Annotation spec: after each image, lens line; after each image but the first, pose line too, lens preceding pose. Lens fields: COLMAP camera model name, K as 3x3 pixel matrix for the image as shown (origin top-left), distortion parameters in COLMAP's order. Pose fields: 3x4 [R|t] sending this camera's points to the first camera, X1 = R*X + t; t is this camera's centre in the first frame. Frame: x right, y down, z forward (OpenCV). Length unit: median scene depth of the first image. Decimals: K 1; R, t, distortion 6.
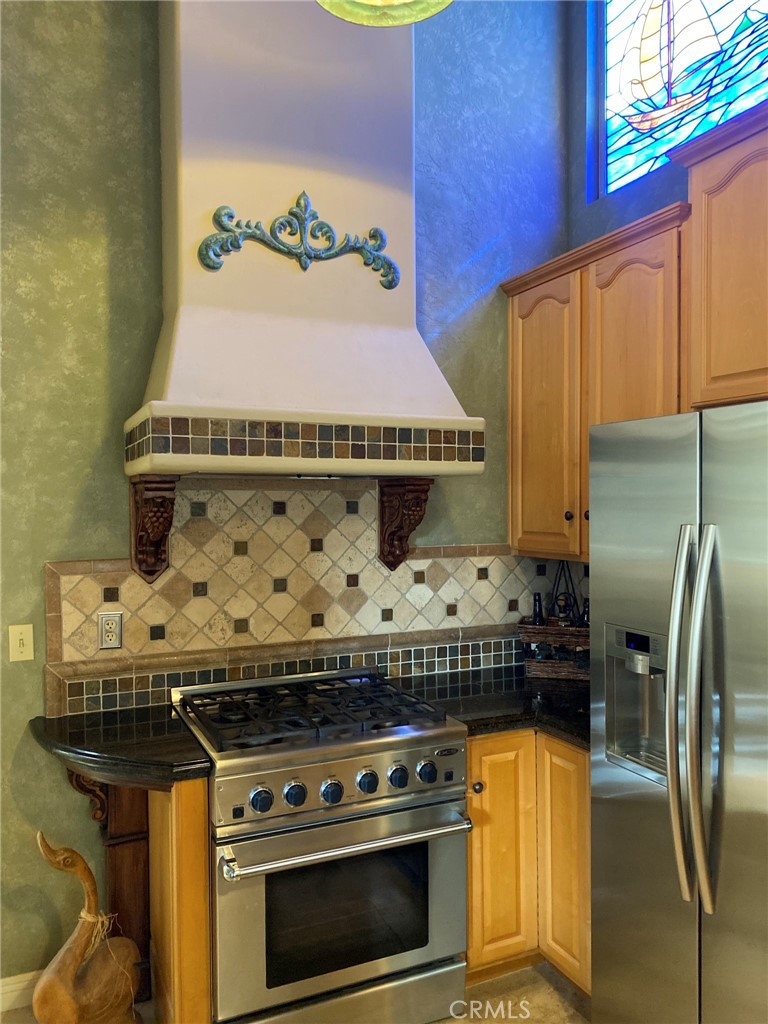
lens RADIAL K [[748.7, 0, 384.0], [0, 748.7, 512.0], [0, 0, 1]] dist [0.000089, -0.007435]
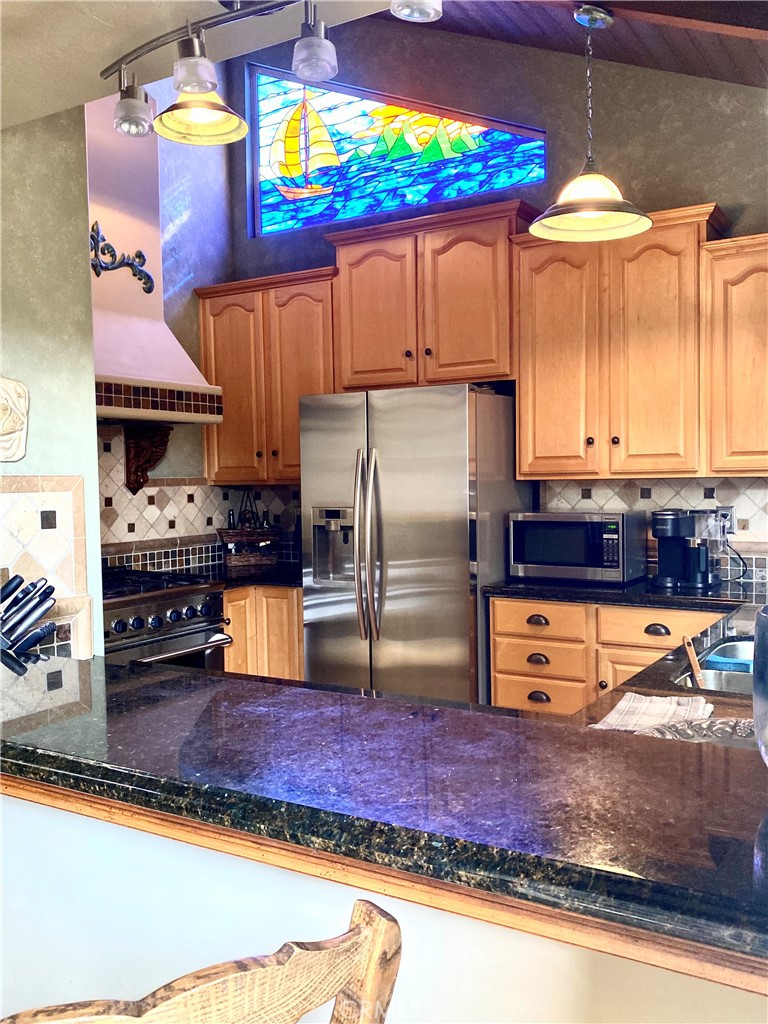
lens RADIAL K [[881.8, 0, 384.0], [0, 881.8, 512.0], [0, 0, 1]] dist [-0.160980, -0.001919]
pose [[0.825641, -0.020613, 0.563820, -0.506085], [0.009879, 0.999707, 0.022083, 0.078953], [-0.564110, -0.012663, 0.825603, -0.558815]]
